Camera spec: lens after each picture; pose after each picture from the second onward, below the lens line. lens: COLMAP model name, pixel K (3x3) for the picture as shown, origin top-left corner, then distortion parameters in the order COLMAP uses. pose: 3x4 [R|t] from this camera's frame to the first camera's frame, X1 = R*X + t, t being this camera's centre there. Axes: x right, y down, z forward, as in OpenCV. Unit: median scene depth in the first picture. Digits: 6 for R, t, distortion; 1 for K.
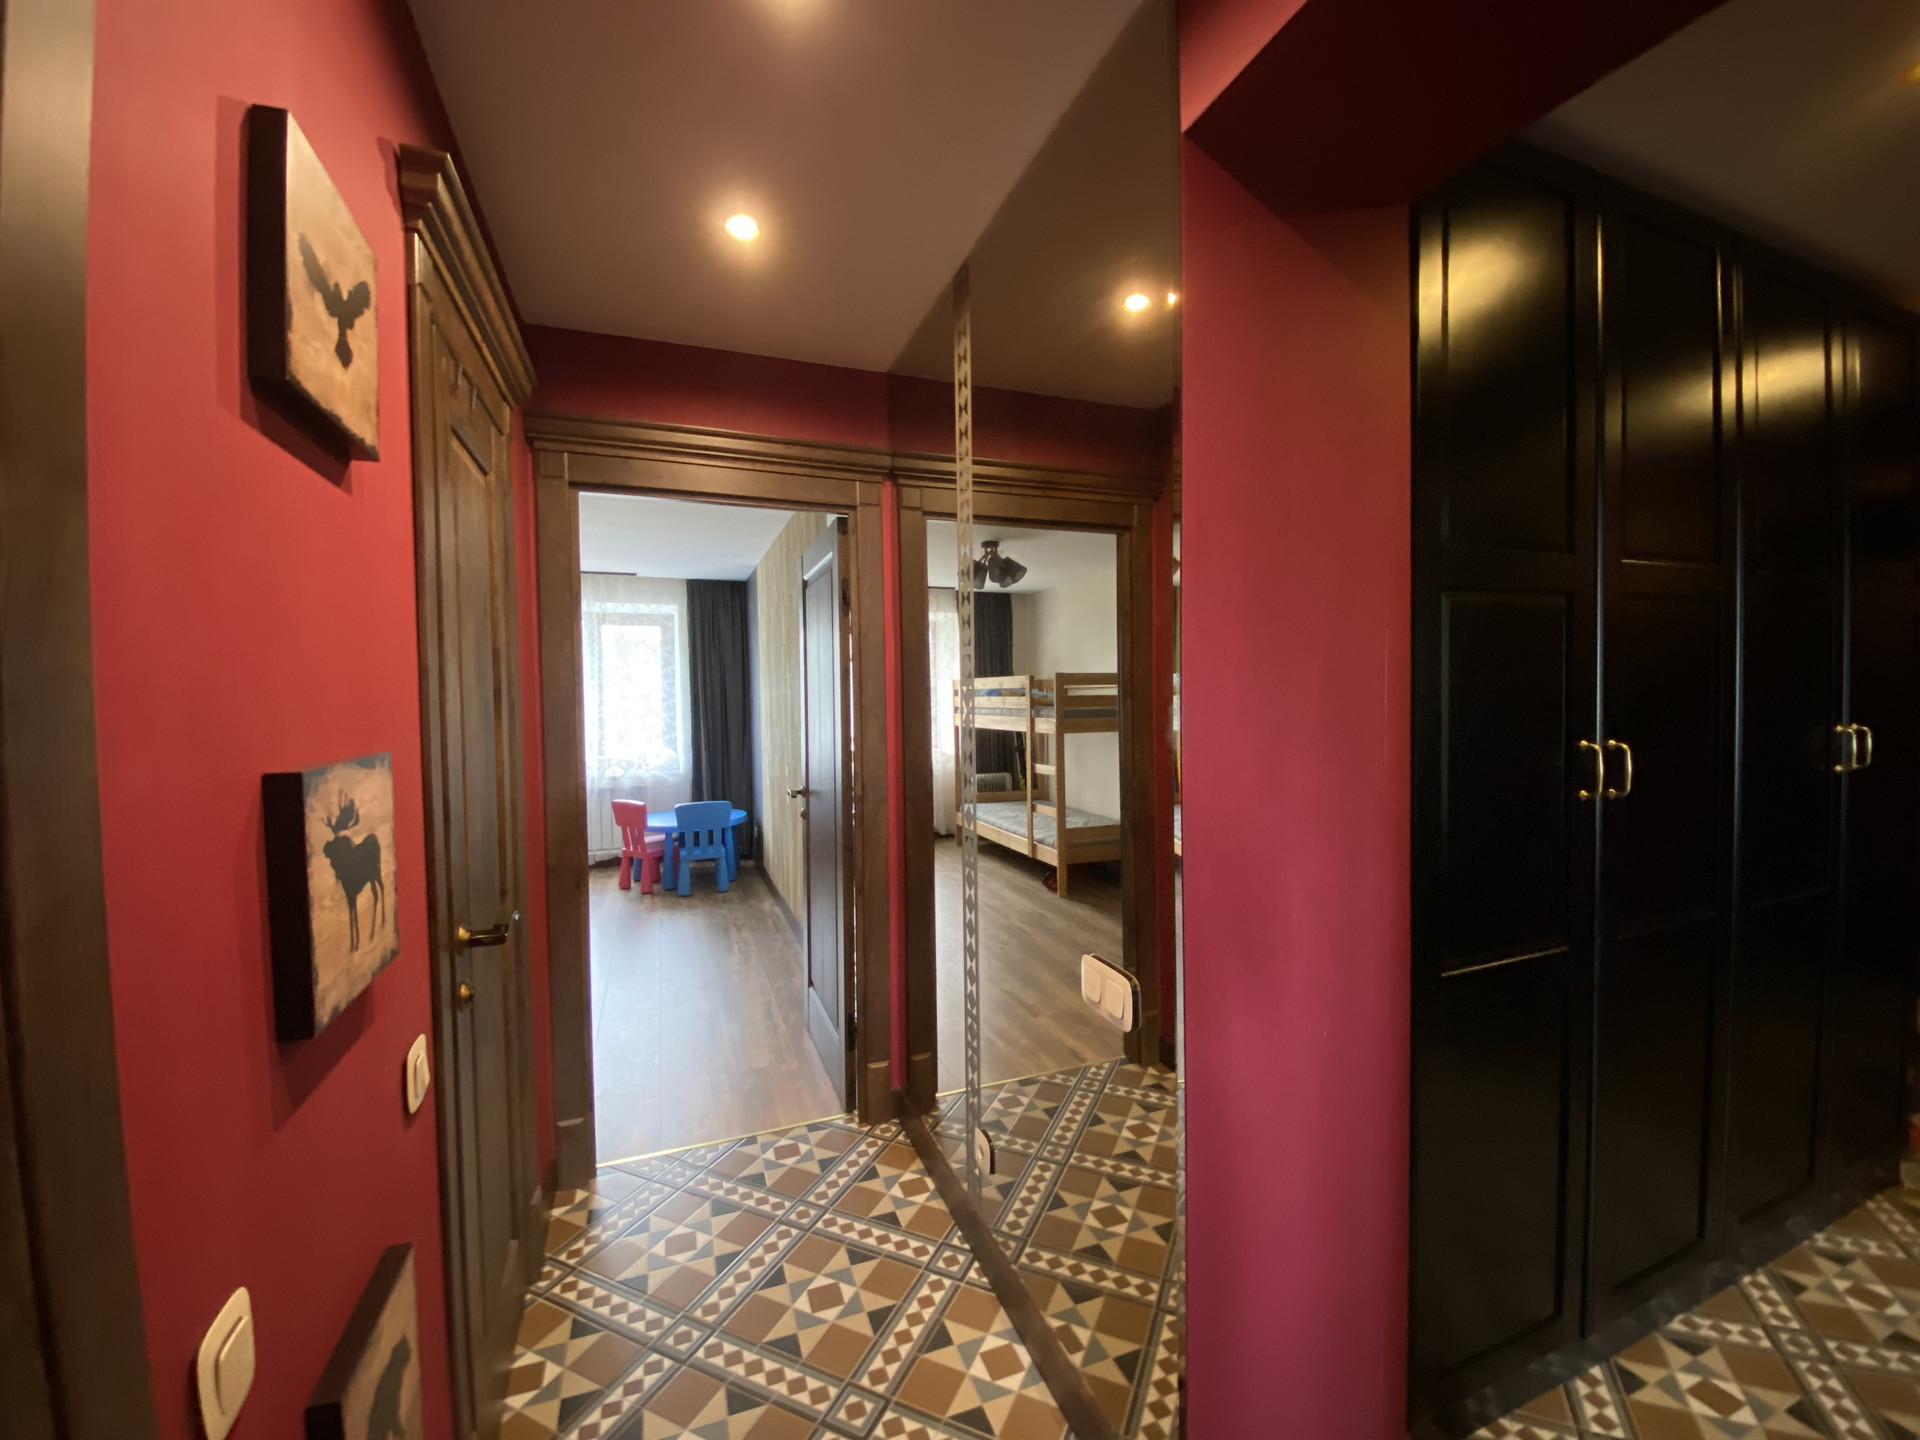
lens RADIAL K [[772.9, 0, 960.0], [0, 772.9, 720.0], [0, 0, 1]] dist [0.018851, -0.019130]
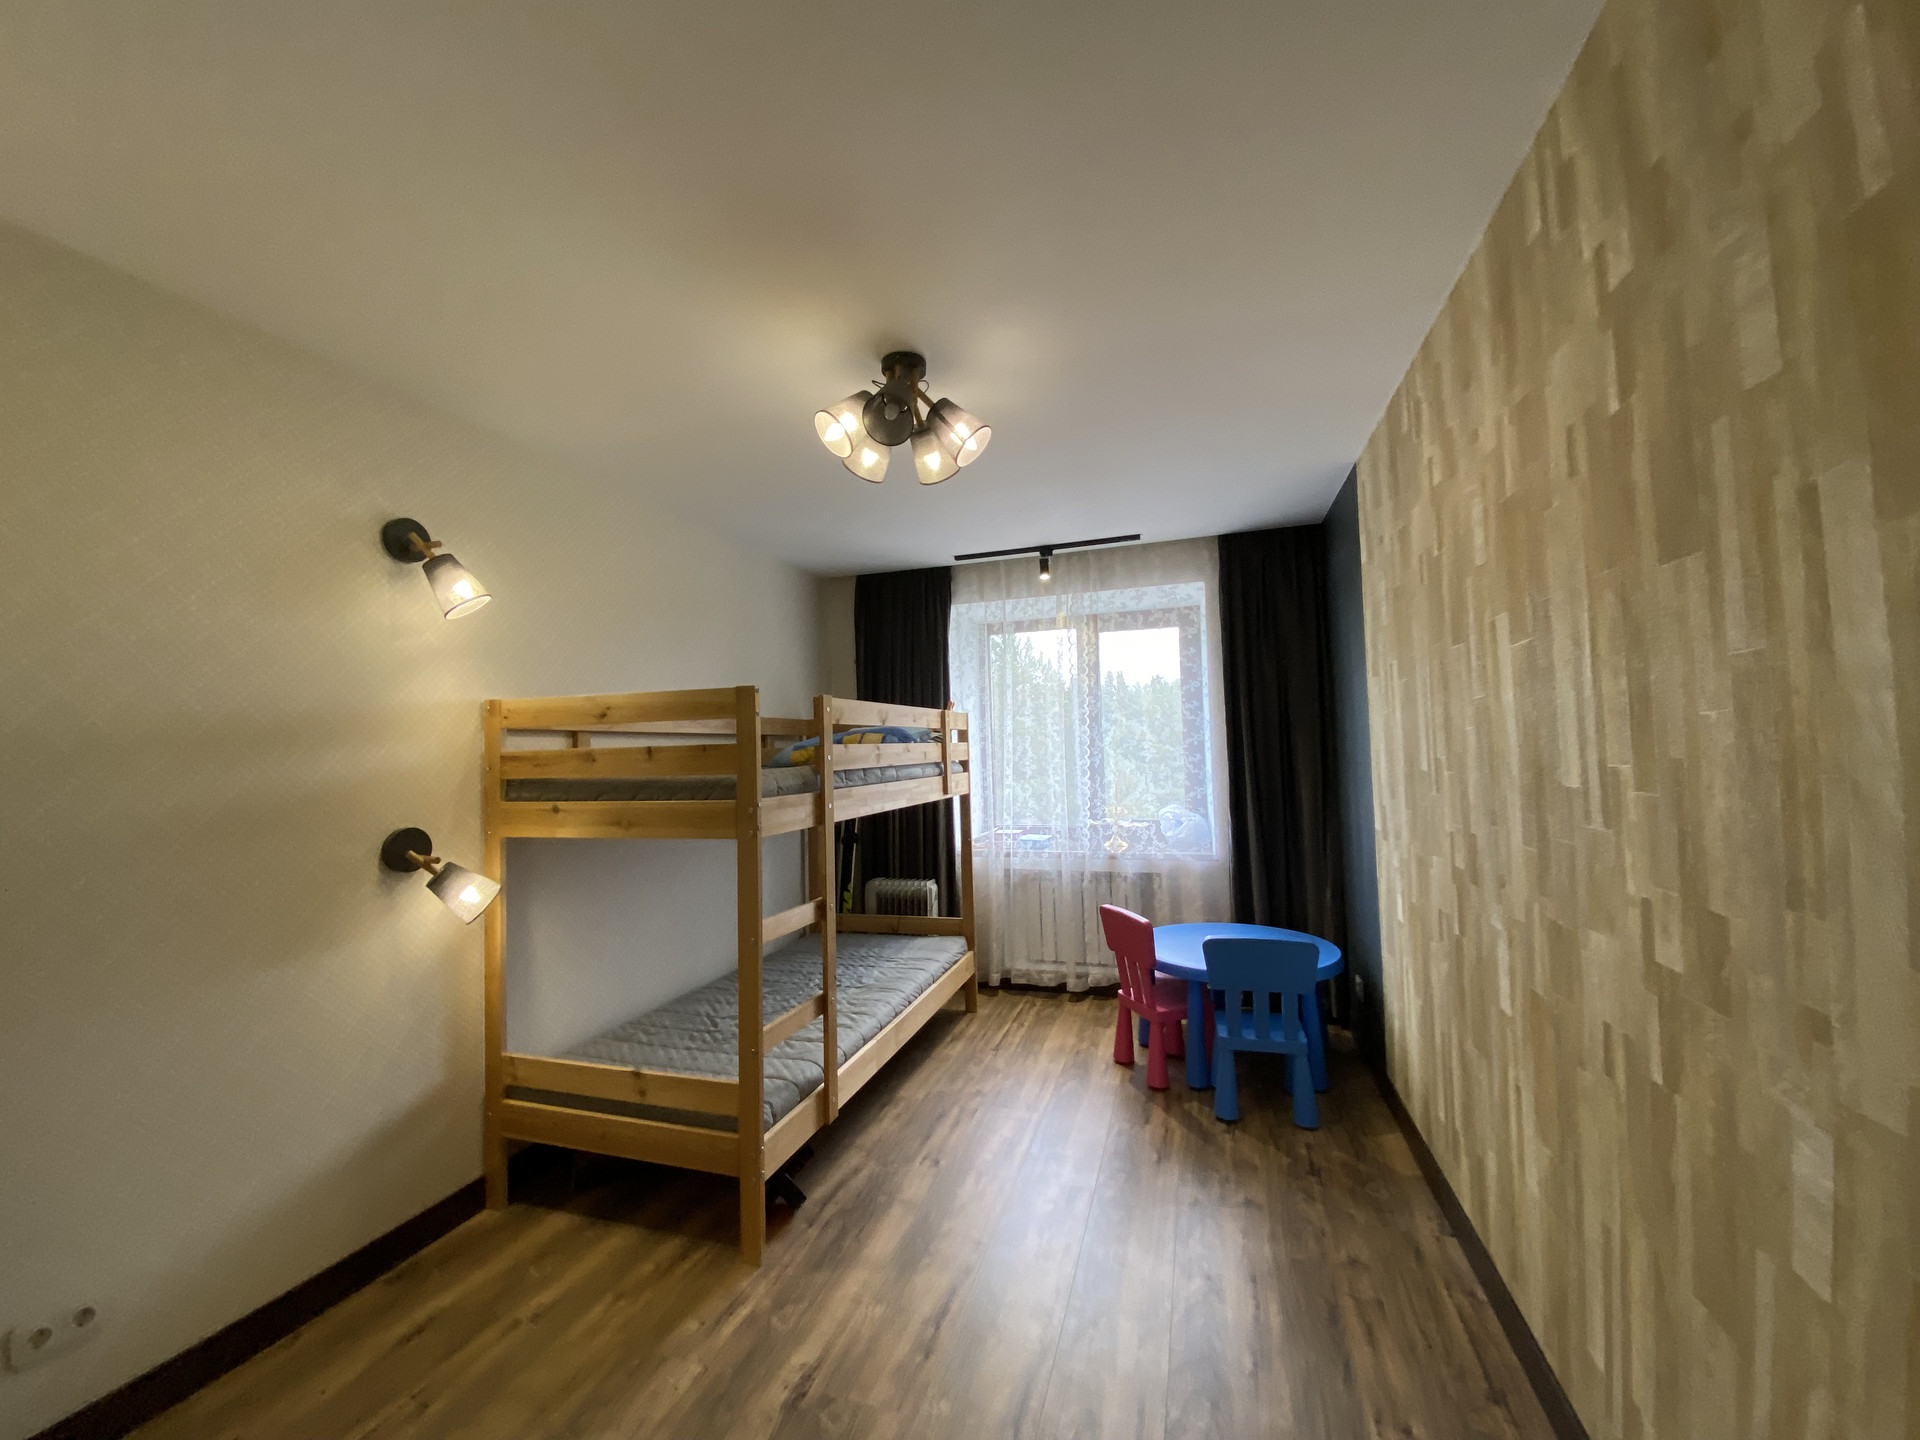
lens RADIAL K [[772.9, 0, 960.0], [0, 772.9, 720.0], [0, 0, 1]] dist [0.018851, -0.019130]
pose [[0.790676, -0.030407, -0.611480, -0.157504], [-0.000649, 0.998724, -0.050503, -0.007233], [0.612235, 0.040328, 0.789647, 0.434522]]
